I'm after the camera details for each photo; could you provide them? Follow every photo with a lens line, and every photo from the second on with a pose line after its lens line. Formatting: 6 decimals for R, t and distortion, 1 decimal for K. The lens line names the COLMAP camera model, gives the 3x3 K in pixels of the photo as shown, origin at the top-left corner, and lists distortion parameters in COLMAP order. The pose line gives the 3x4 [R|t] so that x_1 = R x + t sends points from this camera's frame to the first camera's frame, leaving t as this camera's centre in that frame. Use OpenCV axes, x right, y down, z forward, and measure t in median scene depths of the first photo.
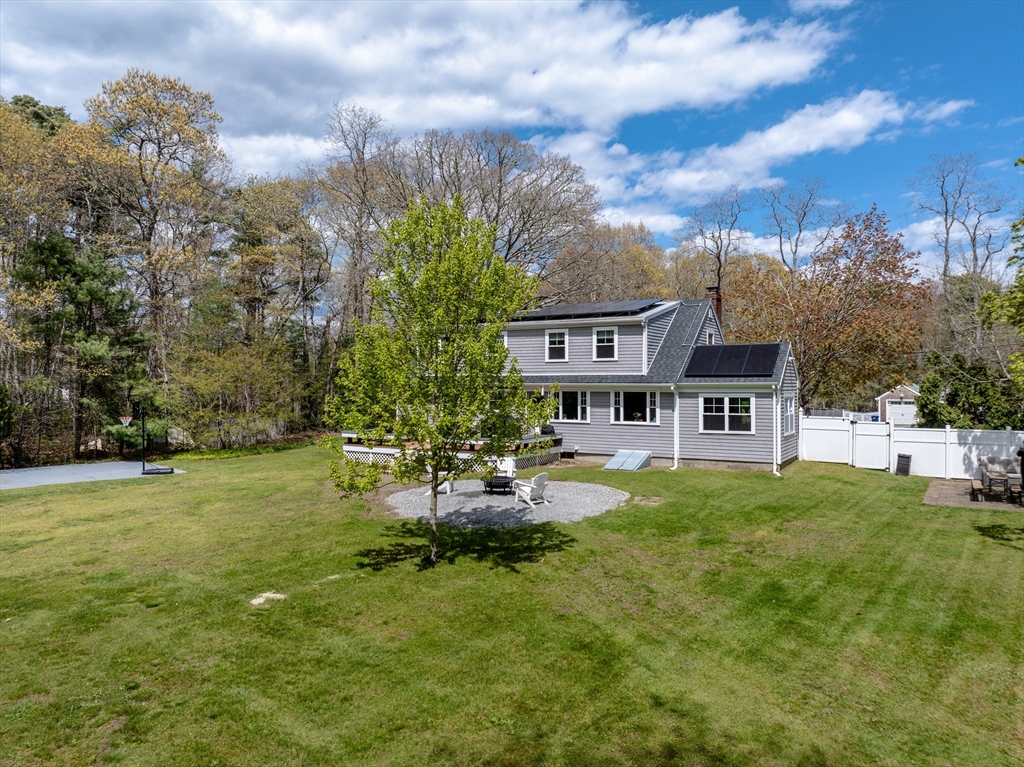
lens RADIAL K [[722.1, 0, 516.3], [0, 722.1, 383.9], [0, 0, 1]] dist [-0.038946, 0.004615]
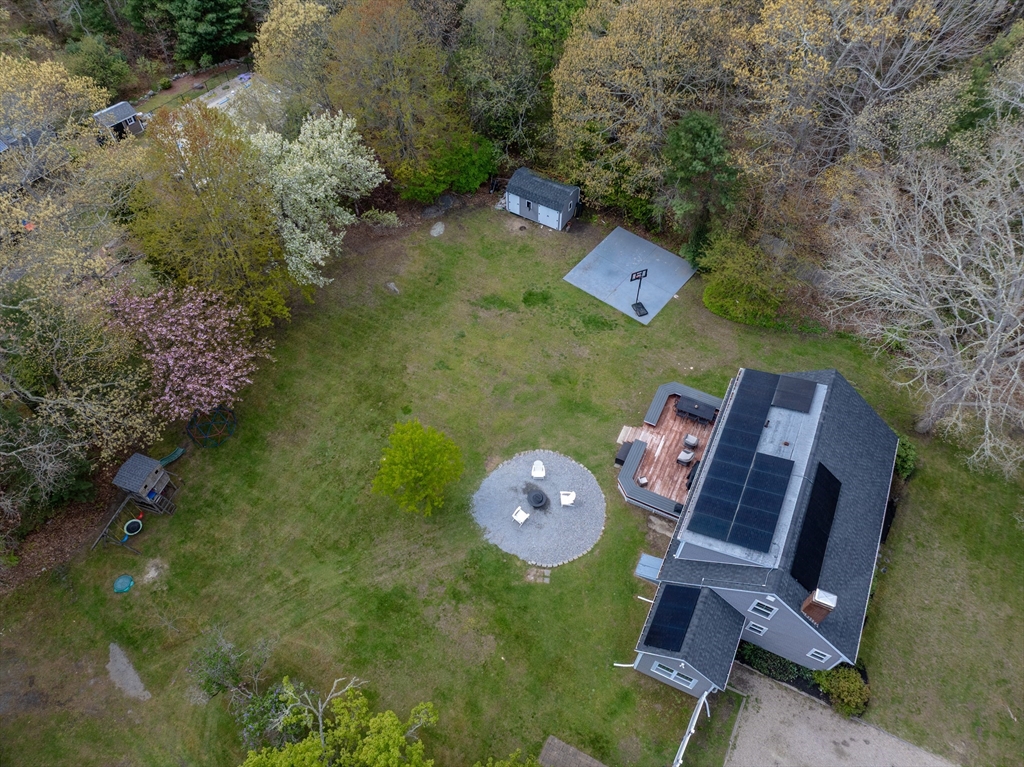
lens RADIAL K [[722.1, 0, 516.3], [0, 722.1, 383.9], [0, 0, 1]] dist [-0.038946, 0.004615]
pose [[0.089759, 0.801784, -0.590835, 0.712225], [0.008104, 0.592622, 0.805440, -1.317718], [0.995931, -0.077083, 0.046696, 0.719947]]
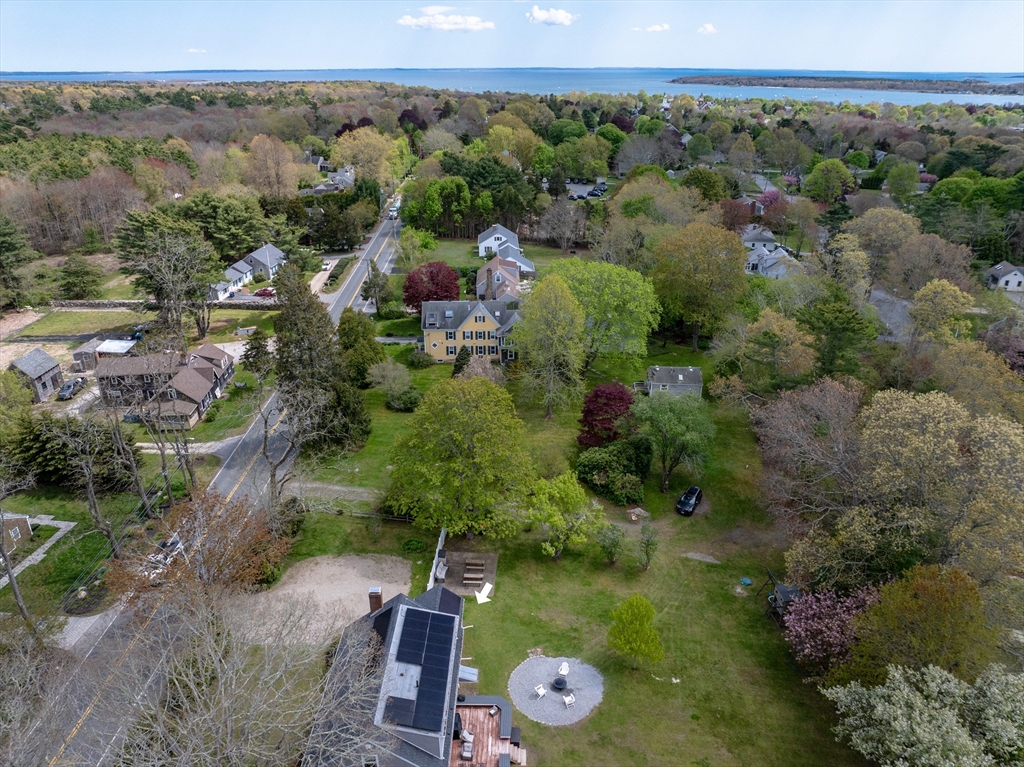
lens RADIAL K [[722.1, 0, 516.3], [0, 722.1, 383.9], [0, 0, 1]] dist [-0.038946, 0.004615]
pose [[-0.502615, -0.351161, 0.789978, -1.354629], [-0.008458, 0.915740, 0.401683, -1.594434], [-0.864469, 0.195210, -0.463234, 1.766141]]
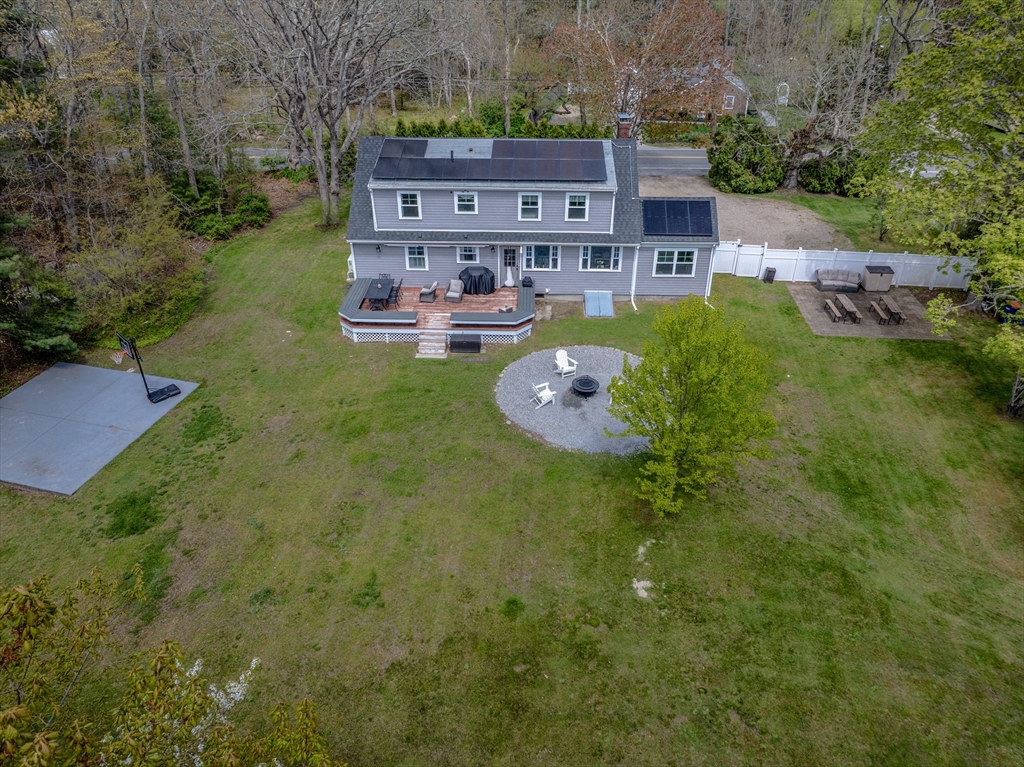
lens RADIAL K [[722.1, 0, 516.3], [0, 722.1, 383.9], [0, 0, 1]] dist [-0.038946, 0.004615]
pose [[0.871574, -0.257899, 0.416950, -0.561146], [-0.003722, 0.846955, 0.531652, -0.466038], [-0.490250, -0.464926, 0.737224, 0.072694]]
